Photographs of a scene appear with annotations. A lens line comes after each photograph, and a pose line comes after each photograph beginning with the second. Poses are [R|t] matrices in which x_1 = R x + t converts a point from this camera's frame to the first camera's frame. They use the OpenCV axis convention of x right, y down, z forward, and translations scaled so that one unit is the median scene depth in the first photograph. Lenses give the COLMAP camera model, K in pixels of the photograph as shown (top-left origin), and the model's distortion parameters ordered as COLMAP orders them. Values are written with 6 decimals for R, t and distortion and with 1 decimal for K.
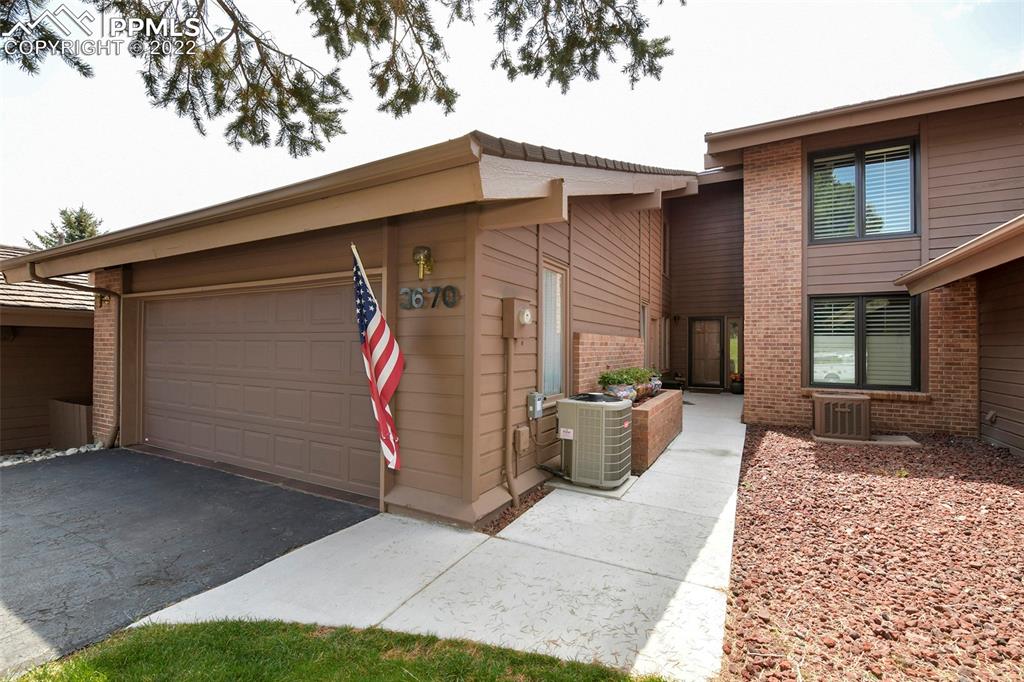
lens RADIAL K [[437.0, 0, 511.7], [0, 437.0, 341.7], [0, 0, 1]] dist [0.000092, -0.000178]
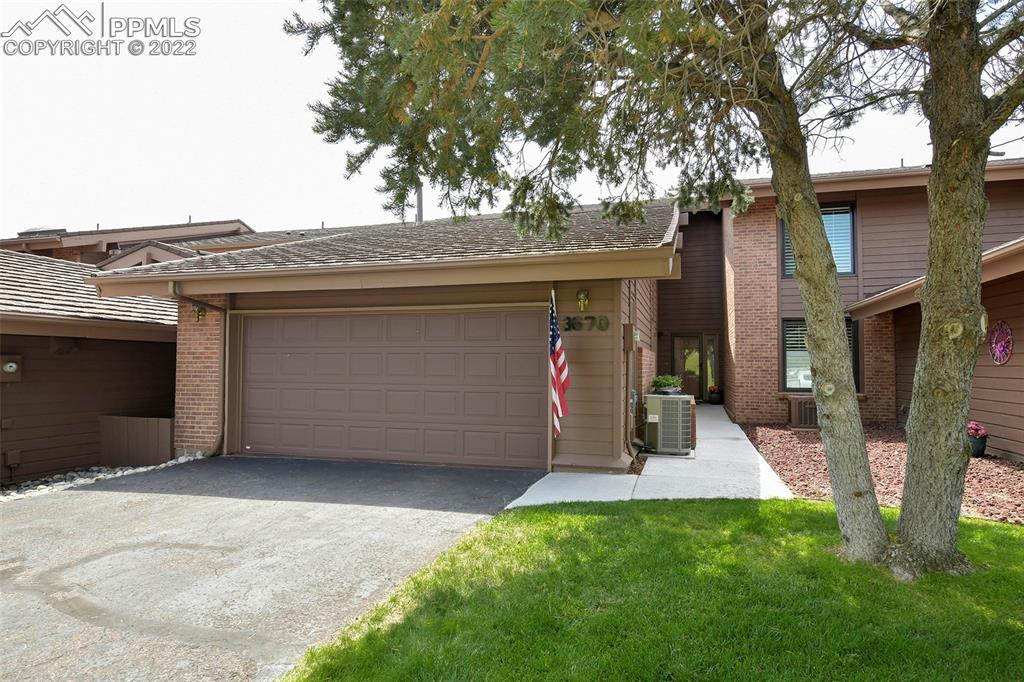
lens RADIAL K [[571.7, 0, 514.1], [0, 571.7, 343.9], [0, 0, 1]] dist [0.000773, 0.000065]
pose [[0.975789, 0.004427, 0.218669, -0.476695], [0.001598, 0.999624, -0.027371, 0.011427], [-0.218708, 0.027058, 0.975415, -0.476417]]
